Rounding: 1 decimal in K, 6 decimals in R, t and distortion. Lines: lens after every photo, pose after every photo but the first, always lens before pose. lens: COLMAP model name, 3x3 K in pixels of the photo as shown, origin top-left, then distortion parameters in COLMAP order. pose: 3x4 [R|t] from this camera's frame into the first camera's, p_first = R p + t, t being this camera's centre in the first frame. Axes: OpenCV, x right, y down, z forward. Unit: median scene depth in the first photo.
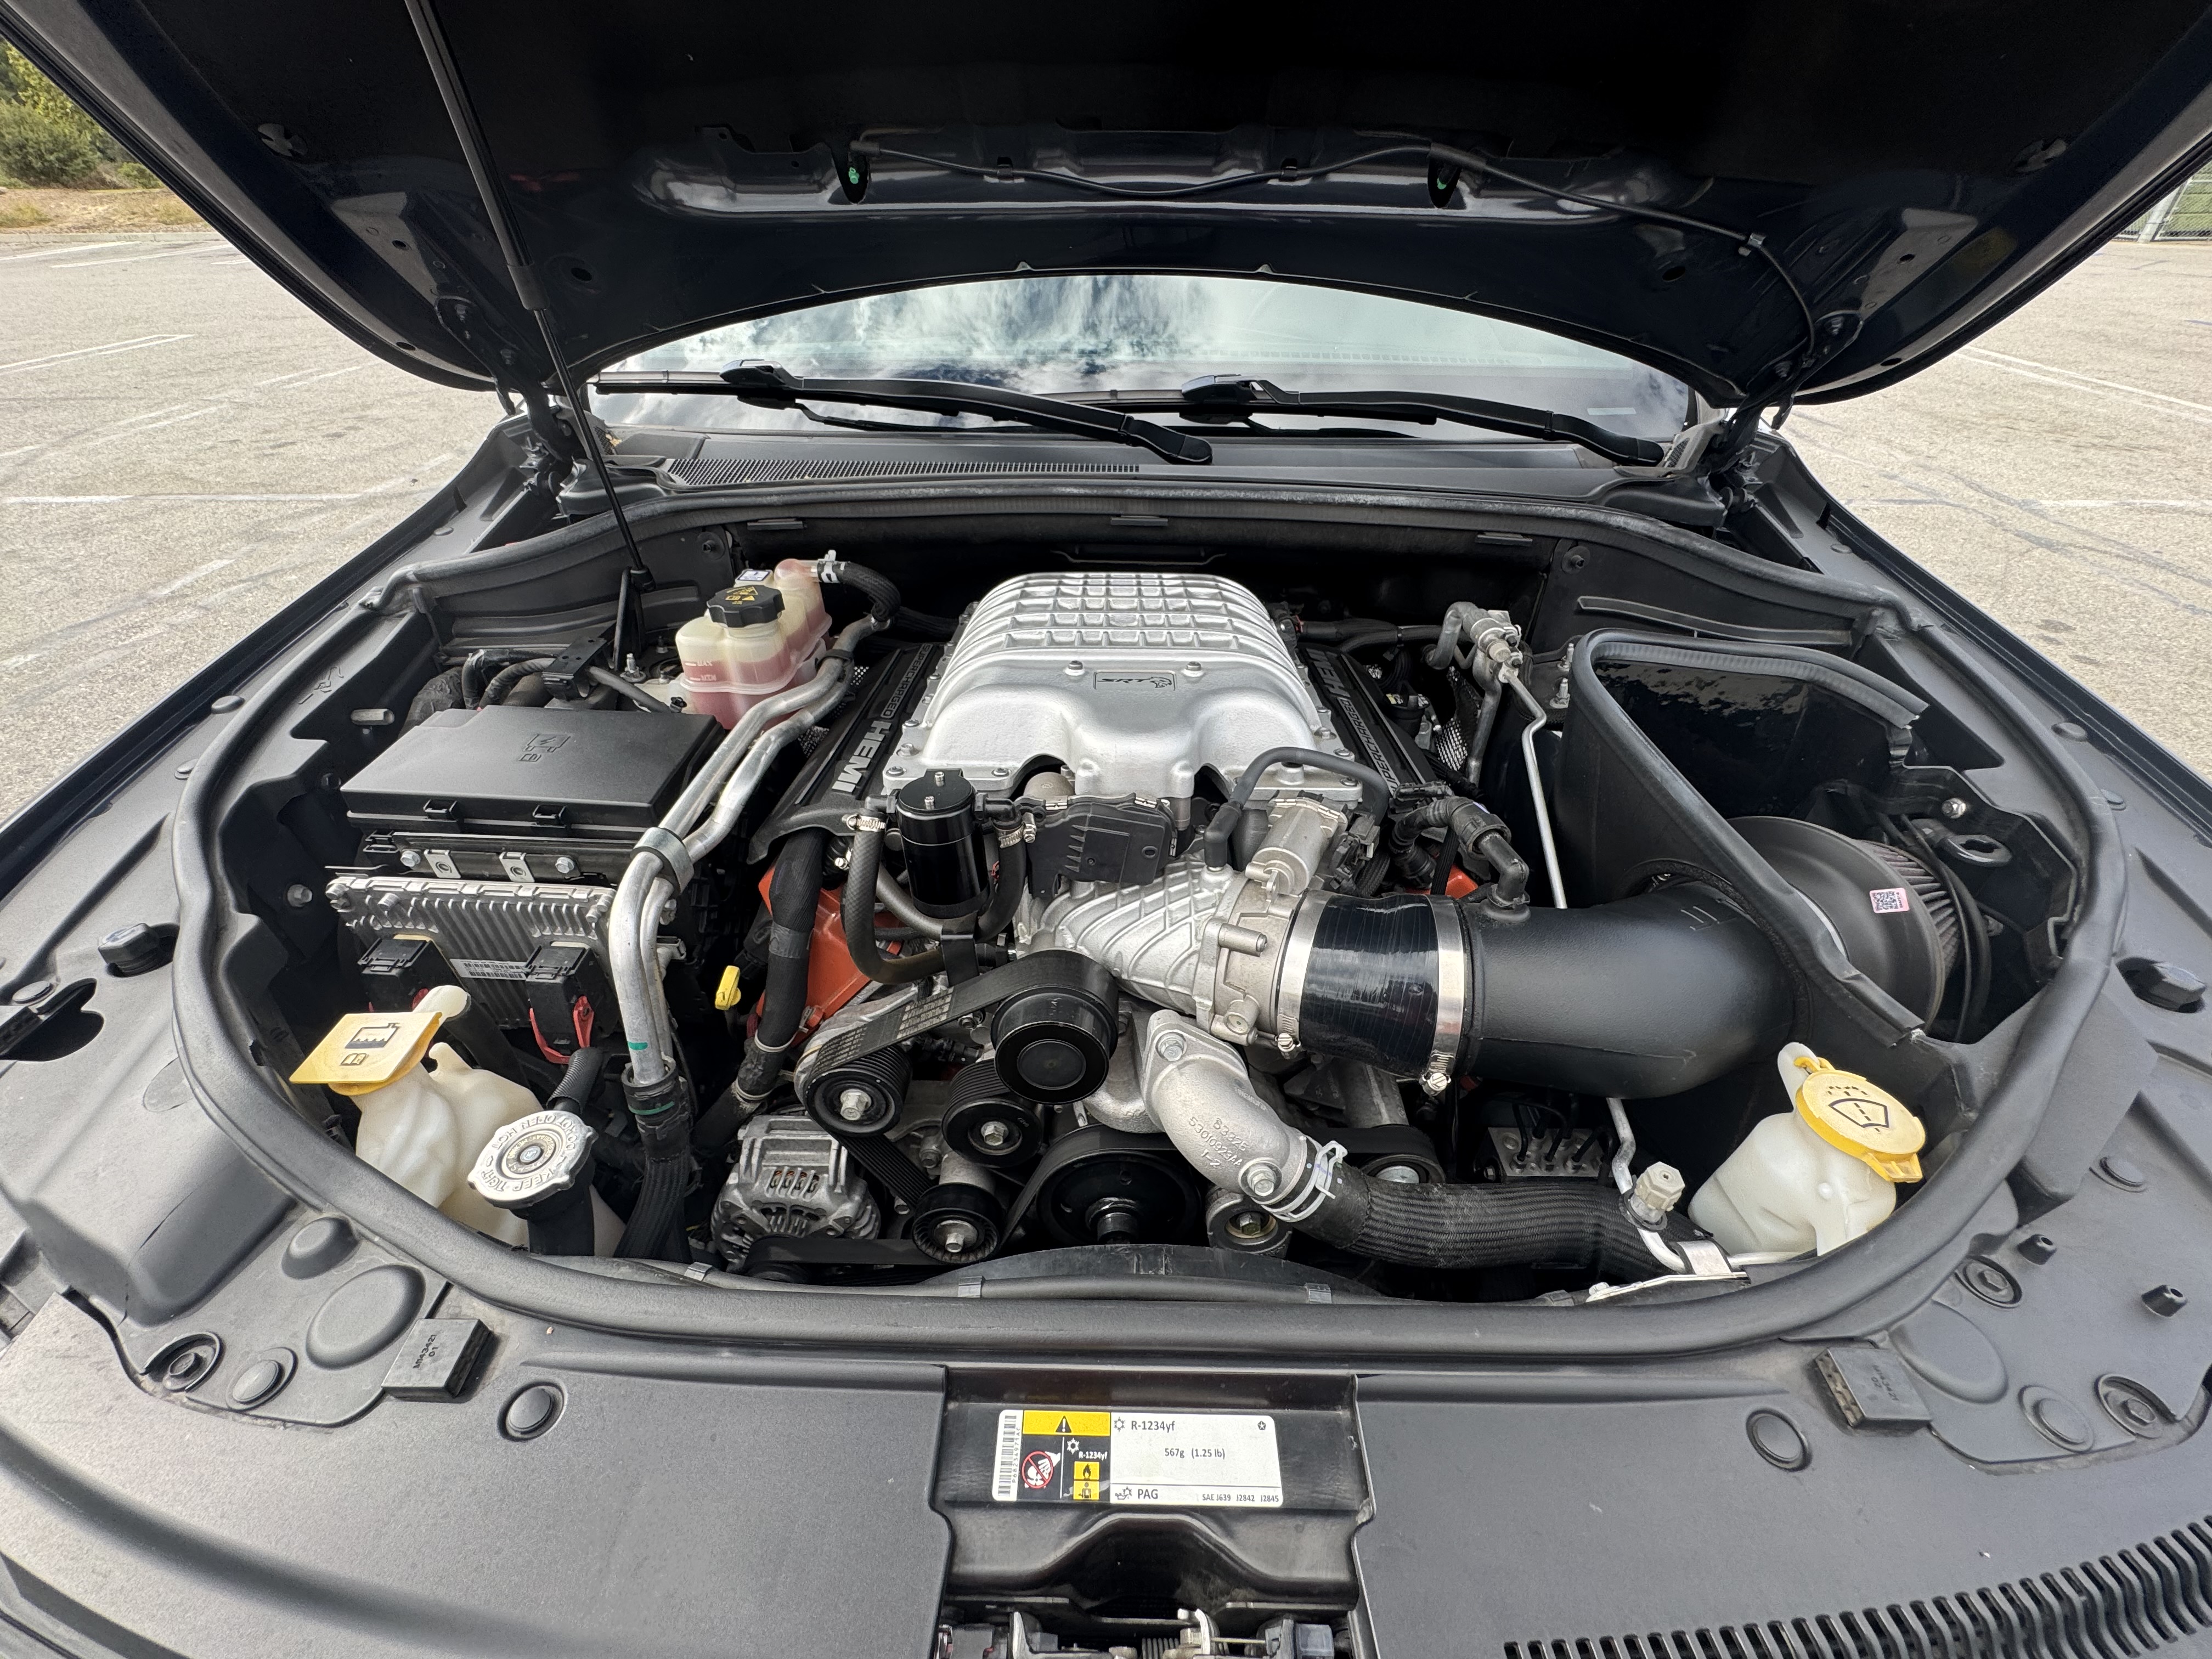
lens RADIAL K [[891.7, 0, 1106.0], [0, 891.7, 829.5], [0, 0, 1]] dist [-0.004720, 0.000715]
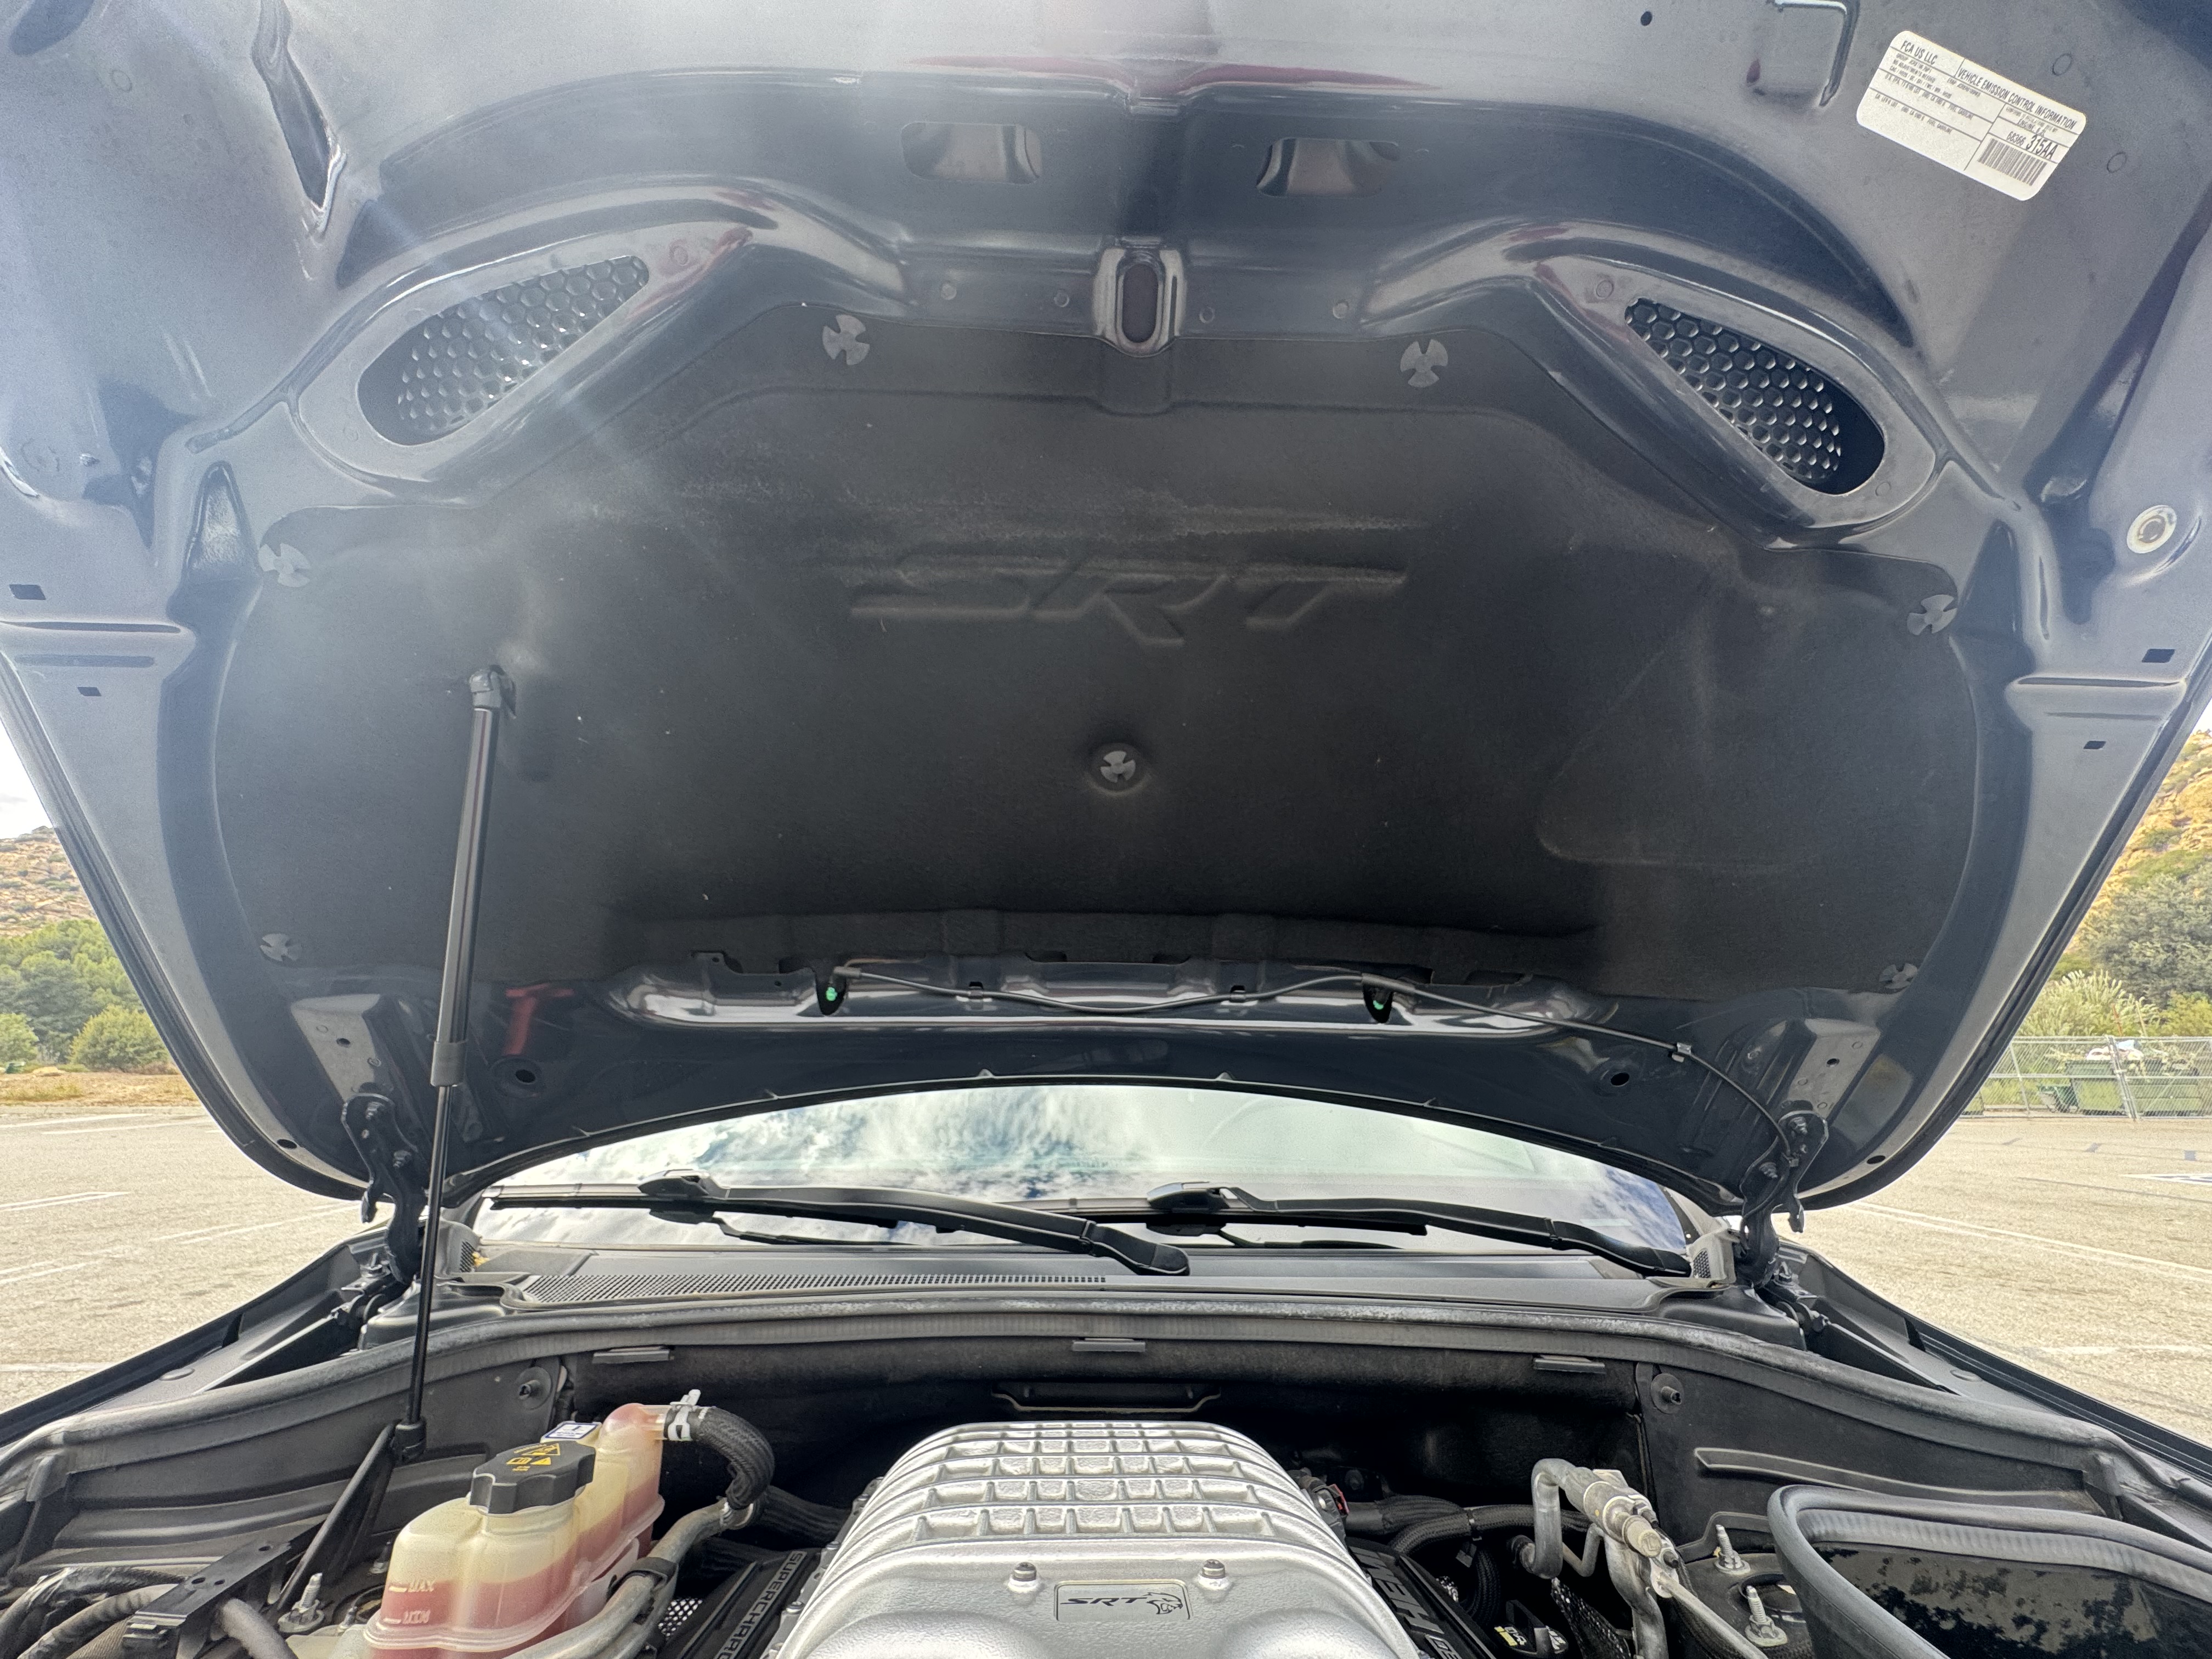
lens RADIAL K [[891.7, 0, 1106.0], [0, 891.7, 829.5], [0, 0, 1]] dist [-0.004720, 0.000715]
pose [[0.998358, 0.020249, 0.053584, -0.016587], [0.029460, 0.620749, -0.783455, -0.013974], [-0.049127, 0.783747, 0.619134, 0.159631]]
